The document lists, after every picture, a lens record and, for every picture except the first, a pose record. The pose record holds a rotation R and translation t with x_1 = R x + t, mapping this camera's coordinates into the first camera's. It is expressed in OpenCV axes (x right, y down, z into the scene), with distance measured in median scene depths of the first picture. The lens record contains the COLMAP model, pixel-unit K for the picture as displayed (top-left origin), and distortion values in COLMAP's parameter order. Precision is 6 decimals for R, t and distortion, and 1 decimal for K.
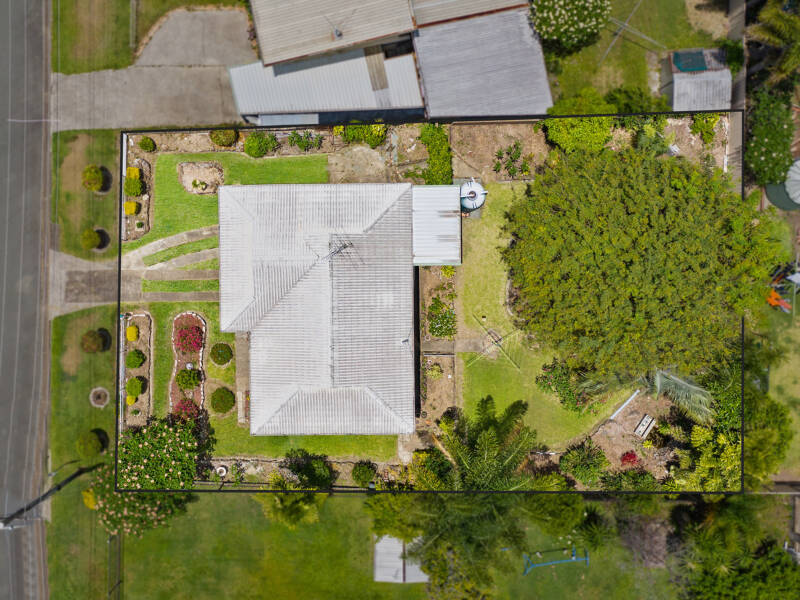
lens RADIAL K [[708.4, 0, 400.0], [0, 708.4, 300.0], [0, 0, 1]] dist [0.011550, 0.006687]
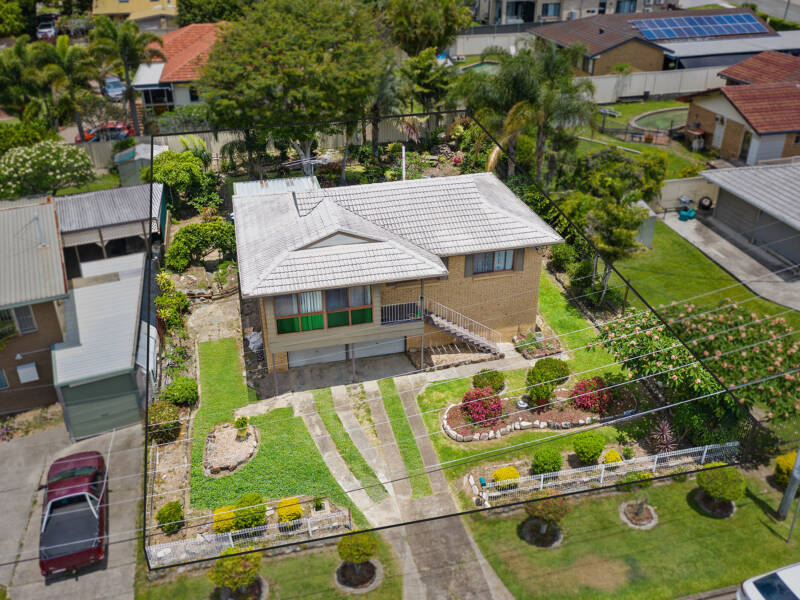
lens RADIAL K [[708.4, 0, 400.0], [0, 708.4, 300.0], [0, 0, 1]] dist [0.011550, 0.006687]
pose [[-0.219408, -0.491923, 0.842539, -0.766368], [0.975624, -0.114385, 0.187281, -0.128643], [0.004246, 0.863092, 0.505029, 0.574844]]
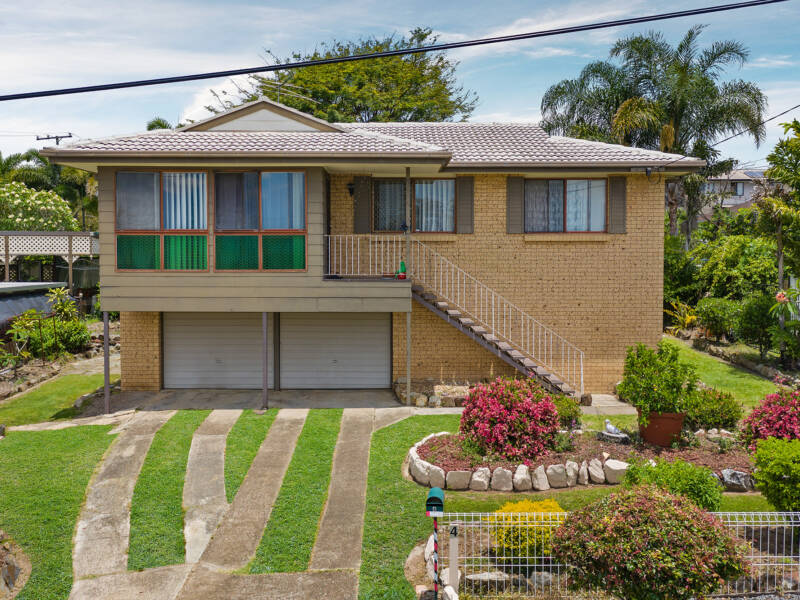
lens RADIAL K [[708.4, 0, 400.0], [0, 708.4, 300.0], [0, 0, 1]] dist [0.011550, 0.006687]
pose [[0.008576, -0.052762, 0.998570, -0.548230], [0.999961, 0.002445, -0.008459, 0.014313], [-0.001995, 0.998604, 0.052781, 0.921161]]
